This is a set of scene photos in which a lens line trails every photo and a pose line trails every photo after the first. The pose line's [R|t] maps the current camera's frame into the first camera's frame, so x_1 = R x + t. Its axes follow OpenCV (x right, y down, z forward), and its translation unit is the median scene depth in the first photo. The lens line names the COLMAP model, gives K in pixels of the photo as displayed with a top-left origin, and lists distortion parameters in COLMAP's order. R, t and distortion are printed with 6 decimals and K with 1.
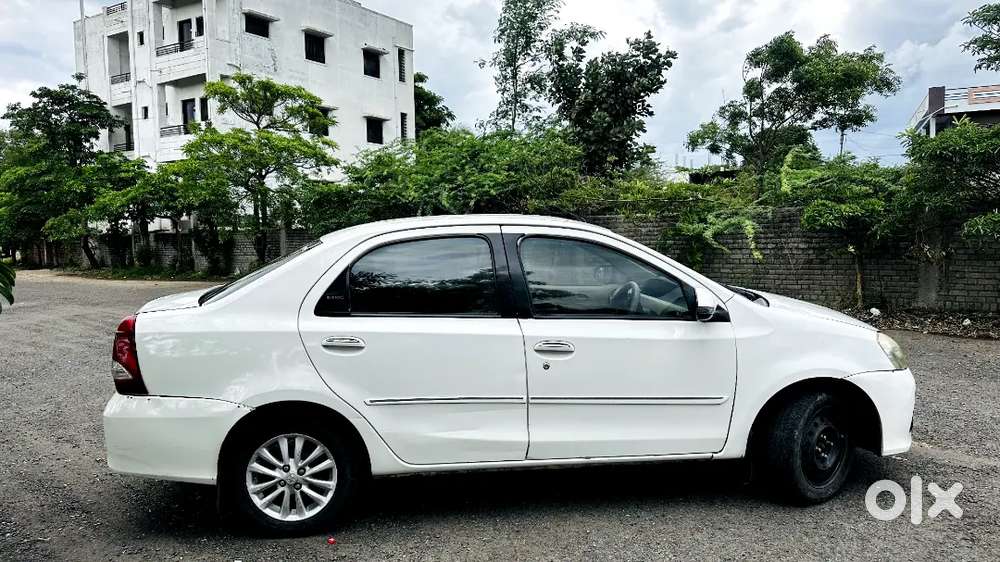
lens RADIAL K [[690.6, 0, 500.0], [0, 690.6, 281.0], [0, 0, 1]] dist [0.105420, -0.152983]
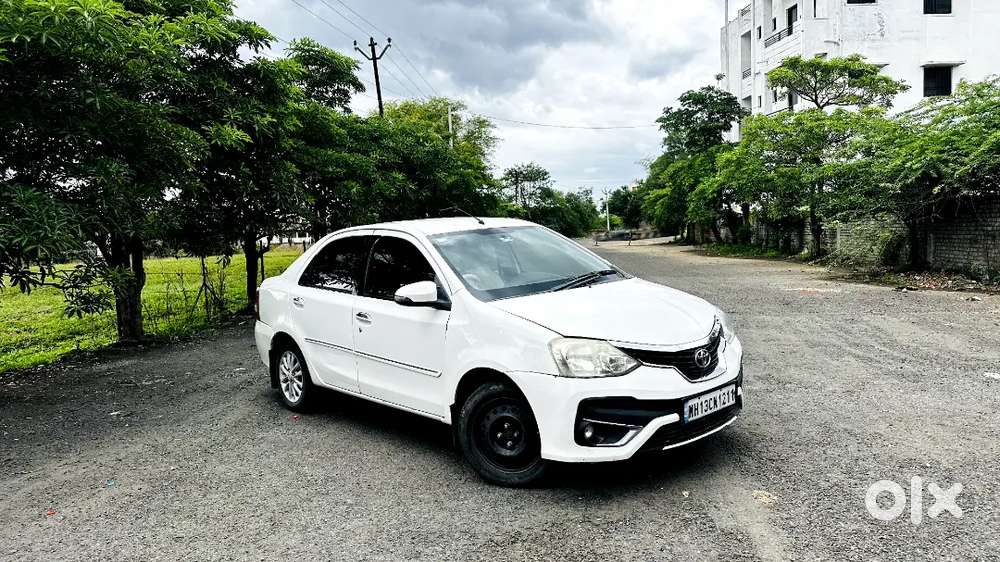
lens RADIAL K [[690.6, 0, 500.0], [0, 690.6, 281.0], [0, 0, 1]] dist [0.105420, -0.152983]
pose [[0.602462, 0.058377, -0.796010, 0.135360], [-0.032588, 0.998289, 0.048547, -0.005511], [0.797482, -0.003308, 0.603334, 0.036777]]
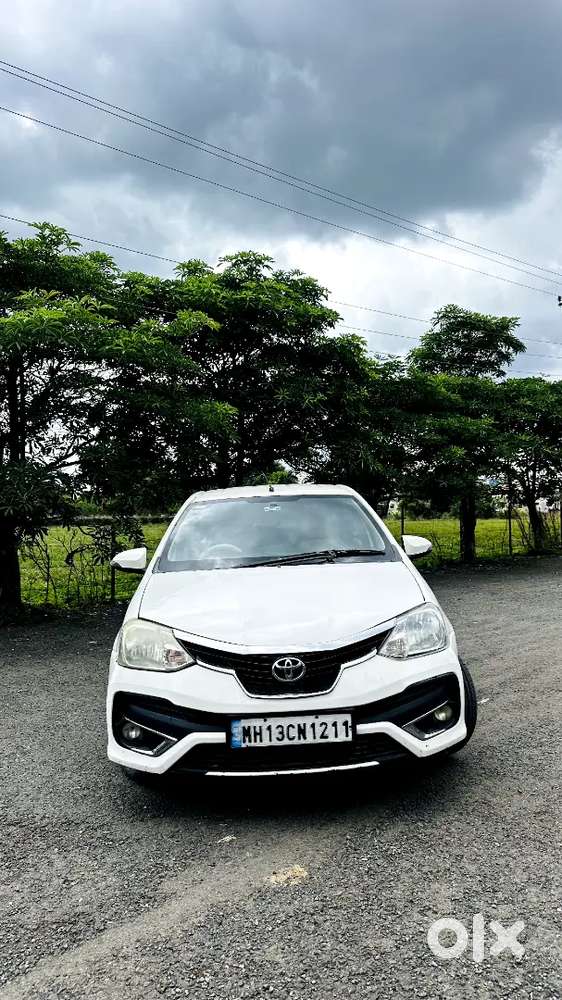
lens RADIAL K [[690.6, 0, 284.6], [0, 690.6, 503.7], [0, 0, 1]] dist [0.105420, -0.152983]
pose [[-0.033694, 0.016797, -0.999291, 0.153678], [-0.051781, 0.998487, 0.018530, -0.011281], [0.998090, 0.052369, -0.032773, 0.138606]]
